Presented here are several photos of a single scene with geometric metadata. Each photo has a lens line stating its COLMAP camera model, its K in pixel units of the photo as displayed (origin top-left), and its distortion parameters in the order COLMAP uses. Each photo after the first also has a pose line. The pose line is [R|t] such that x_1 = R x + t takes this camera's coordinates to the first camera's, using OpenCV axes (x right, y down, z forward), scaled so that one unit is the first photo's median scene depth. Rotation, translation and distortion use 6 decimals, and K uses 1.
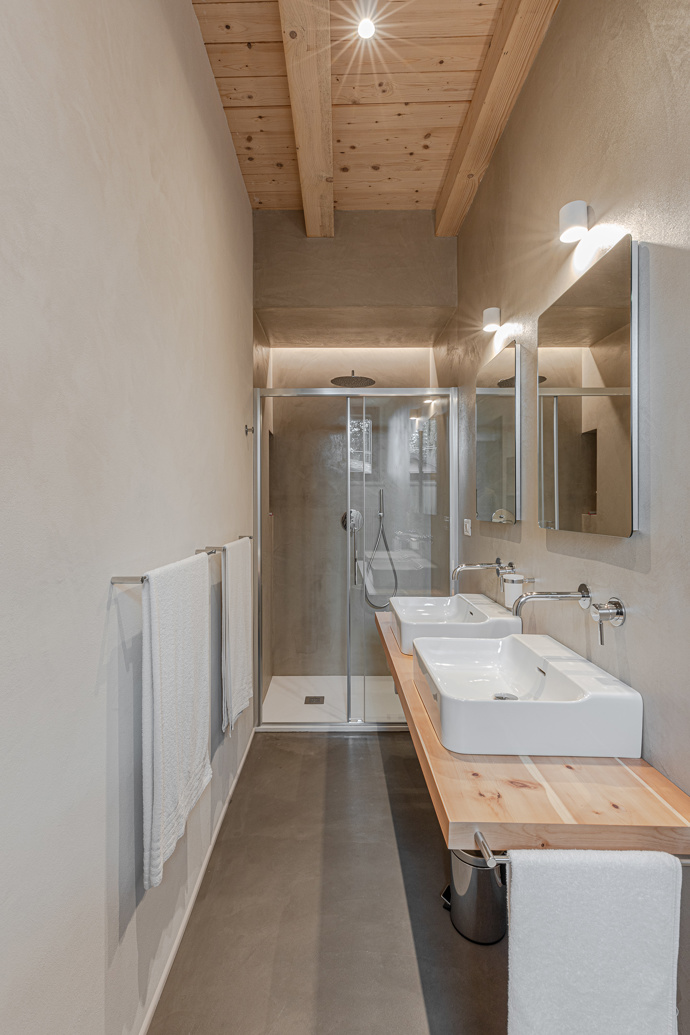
lens RADIAL K [[477.4, 0, 364.8], [0, 477.4, 523.5], [0, 0, 1]] dist [0.001830, 0.000605]
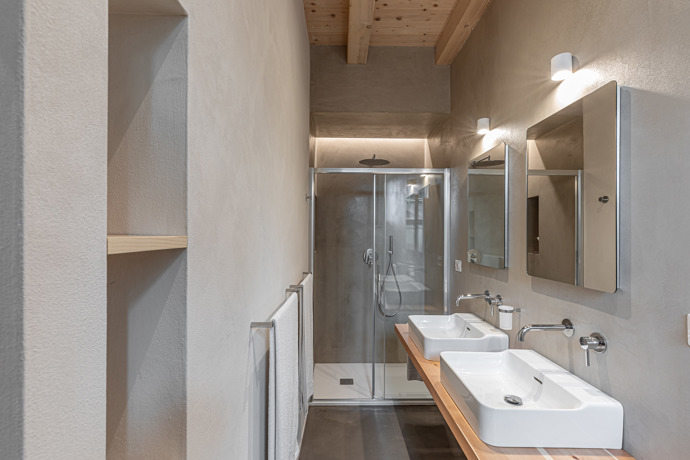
lens RADIAL K [[318.3, 0, 346.5], [0, 318.3, 238.4], [0, 0, 1]] dist [0.001830, 0.000605]
pose [[0.999805, 0.006414, 0.018699, -0.145232], [-0.006349, 0.999974, -0.003529, -0.070138], [-0.018722, 0.003409, 0.999819, 0.037300]]
